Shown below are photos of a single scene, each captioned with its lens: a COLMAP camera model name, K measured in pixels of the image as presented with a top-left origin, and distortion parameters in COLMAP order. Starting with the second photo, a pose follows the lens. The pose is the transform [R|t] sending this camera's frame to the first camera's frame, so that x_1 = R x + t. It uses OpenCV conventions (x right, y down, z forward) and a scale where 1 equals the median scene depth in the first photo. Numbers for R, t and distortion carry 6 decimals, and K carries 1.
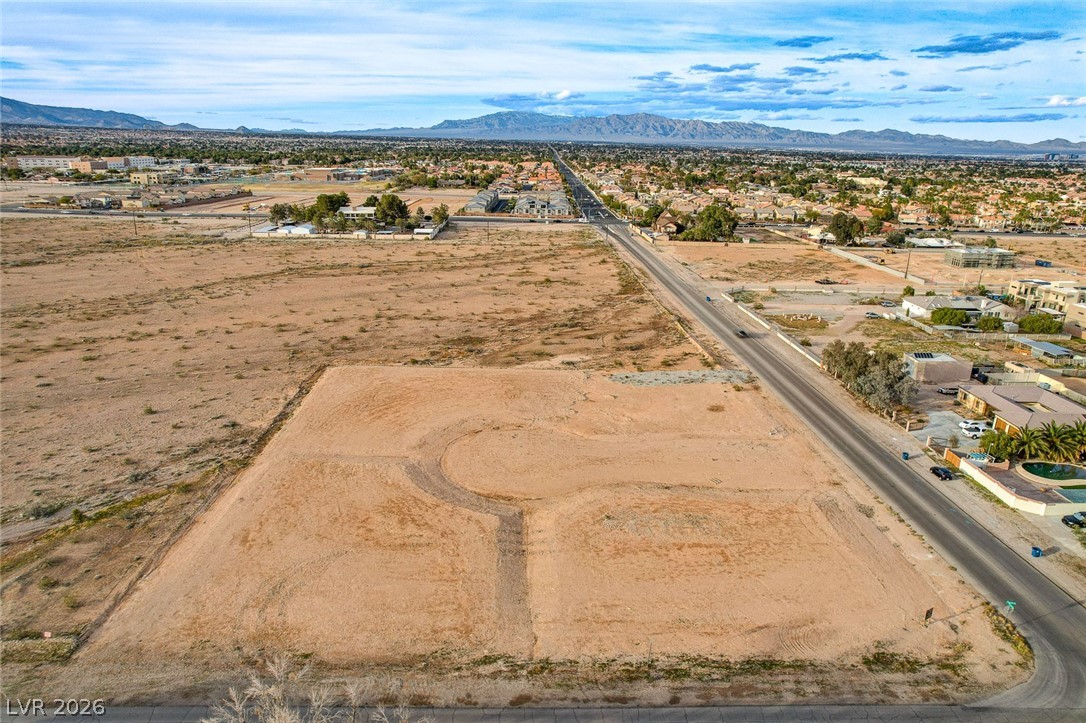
lens RADIAL K [[693.2, 0, 544.5], [0, 693.2, 362.9], [0, 0, 1]] dist [-0.068973, 0.058729]
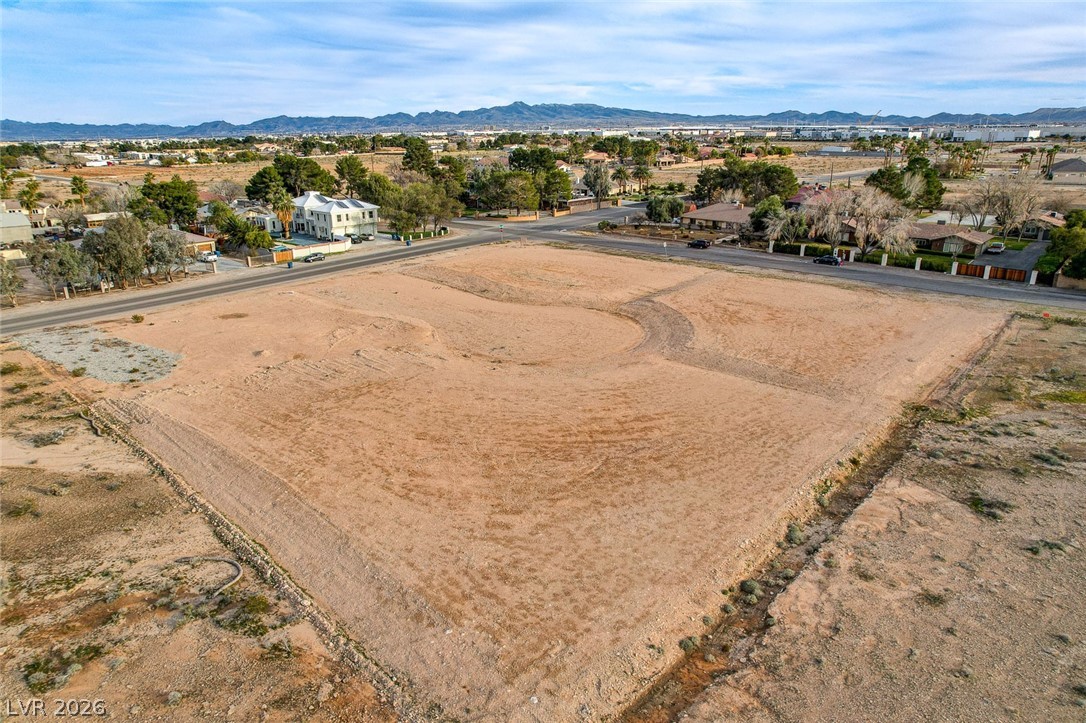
lens RADIAL K [[693.2, 0, 544.5], [0, 693.2, 362.9], [0, 0, 1]] dist [-0.068973, 0.058729]
pose [[-0.718106, -0.236997, 0.654337, -0.532875], [0.210673, 0.822083, 0.528958, -0.234453], [-0.663281, 0.517699, -0.540413, 1.382829]]
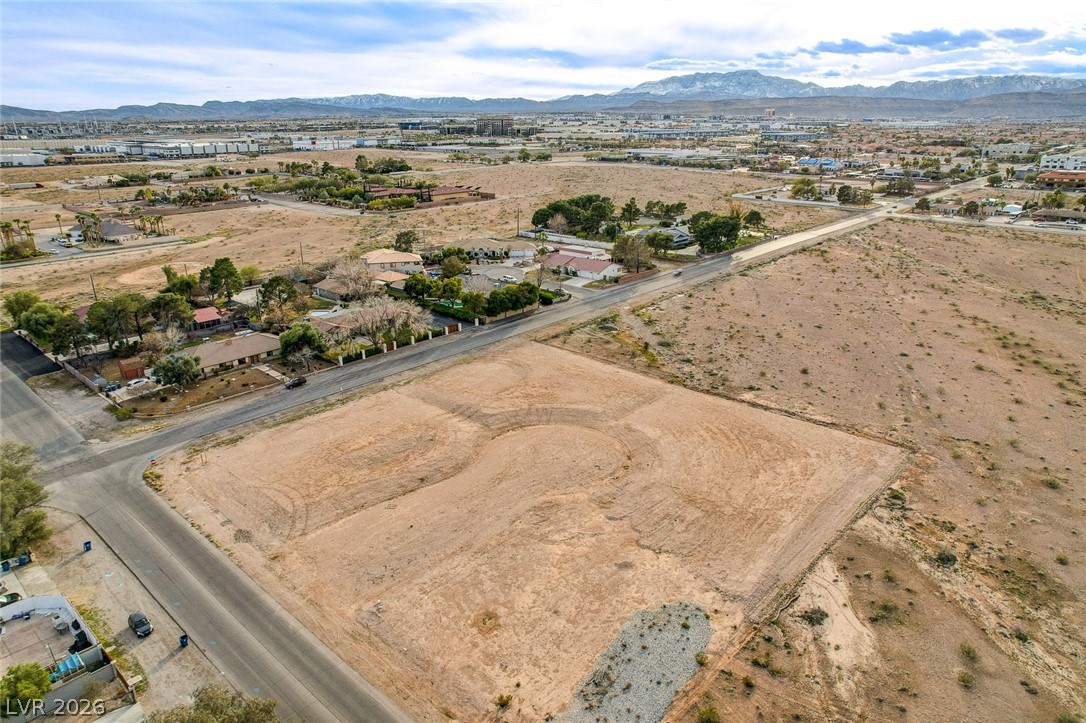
lens RADIAL K [[693.2, 0, 544.5], [0, 693.2, 362.9], [0, 0, 1]] dist [-0.068973, 0.058729]
pose [[-0.690985, 0.228576, -0.685779, 0.666762], [-0.231322, 0.828885, 0.509353, -0.512783], [0.684858, 0.510591, -0.519872, 1.424940]]
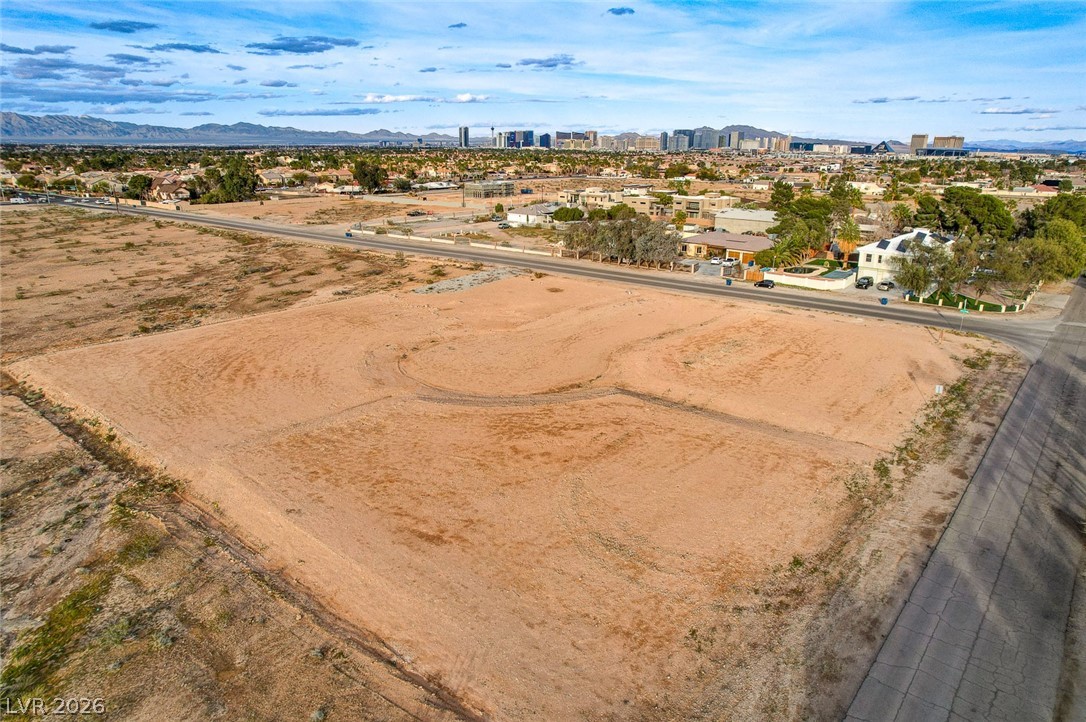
lens RADIAL K [[693.2, 0, 544.5], [0, 693.2, 362.4], [0, 0, 1]] dist [-0.068973, 0.058729]
pose [[0.663727, -0.242461, 0.707587, -0.542213], [0.237015, 0.965429, 0.108490, 0.064106], [-0.709430, 0.095701, 0.698248, 0.398975]]
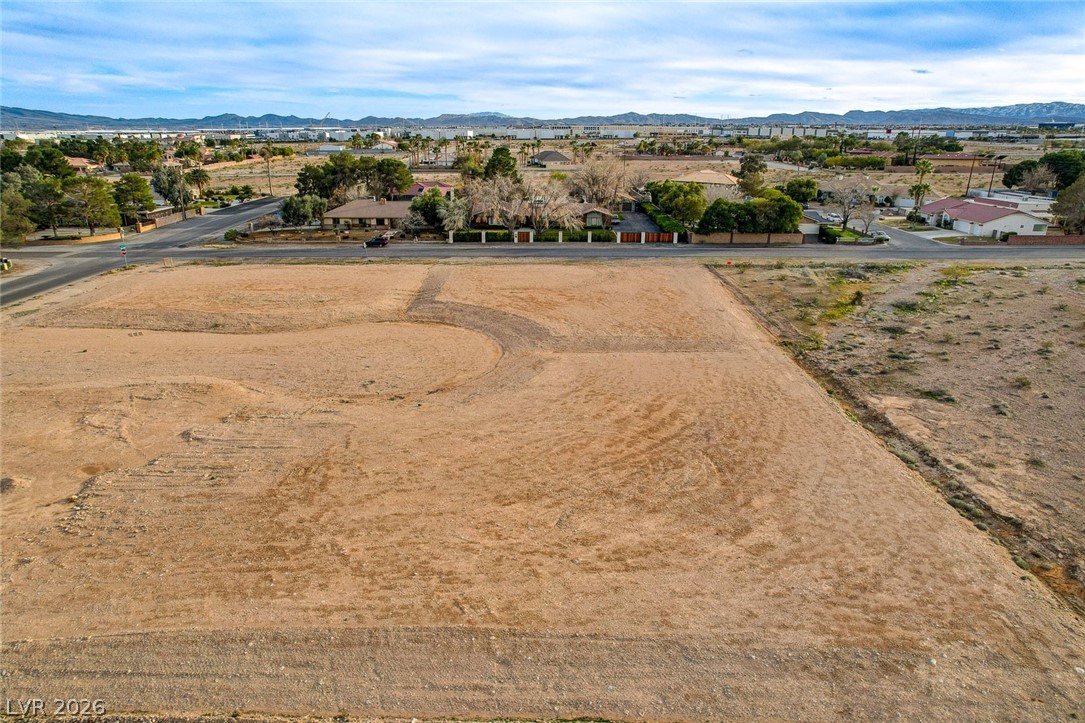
lens RADIAL K [[692.6, 0, 544.0], [0, 692.6, 362.9], [0, 0, 1]] dist [-0.068973, 0.058729]
pose [[-0.999325, -0.029760, 0.021548, -0.193378], [-0.010916, 0.800459, 0.599289, -0.229288], [-0.035083, 0.598649, -0.800243, 1.450667]]
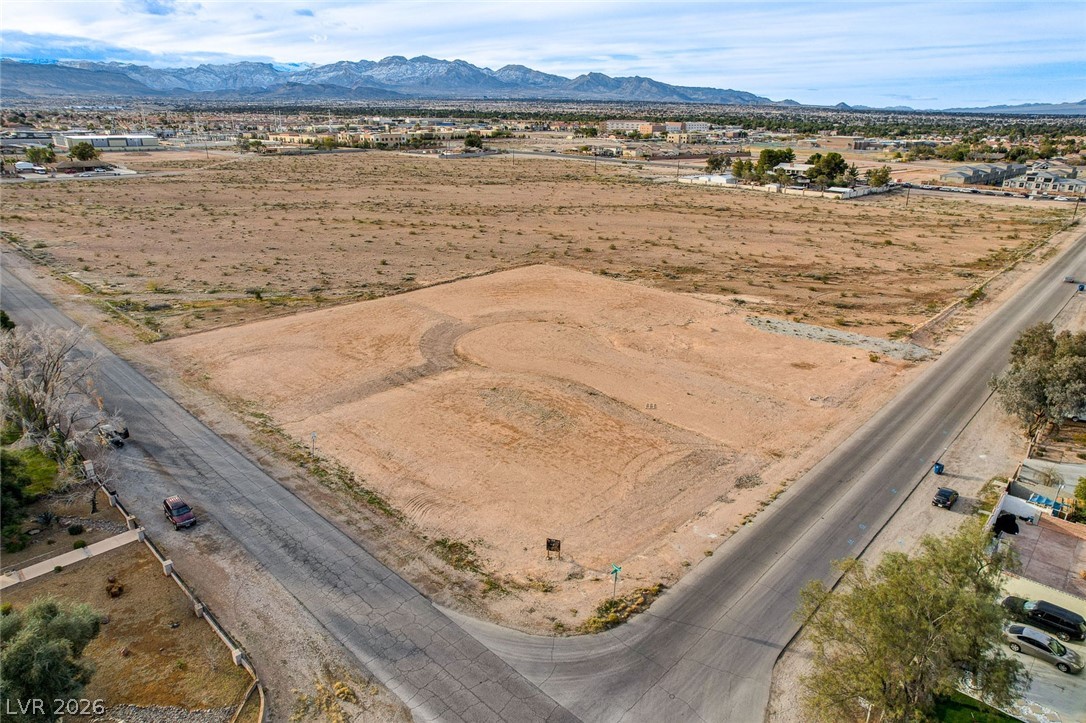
lens RADIAL K [[693.2, 0, 544.5], [0, 693.2, 362.9], [0, 0, 1]] dist [-0.068973, 0.058729]
pose [[0.704946, 0.235519, -0.669015, 0.663475], [-0.215045, 0.969831, 0.114824, 0.040892], [0.675875, 0.062923, 0.734325, 0.233484]]
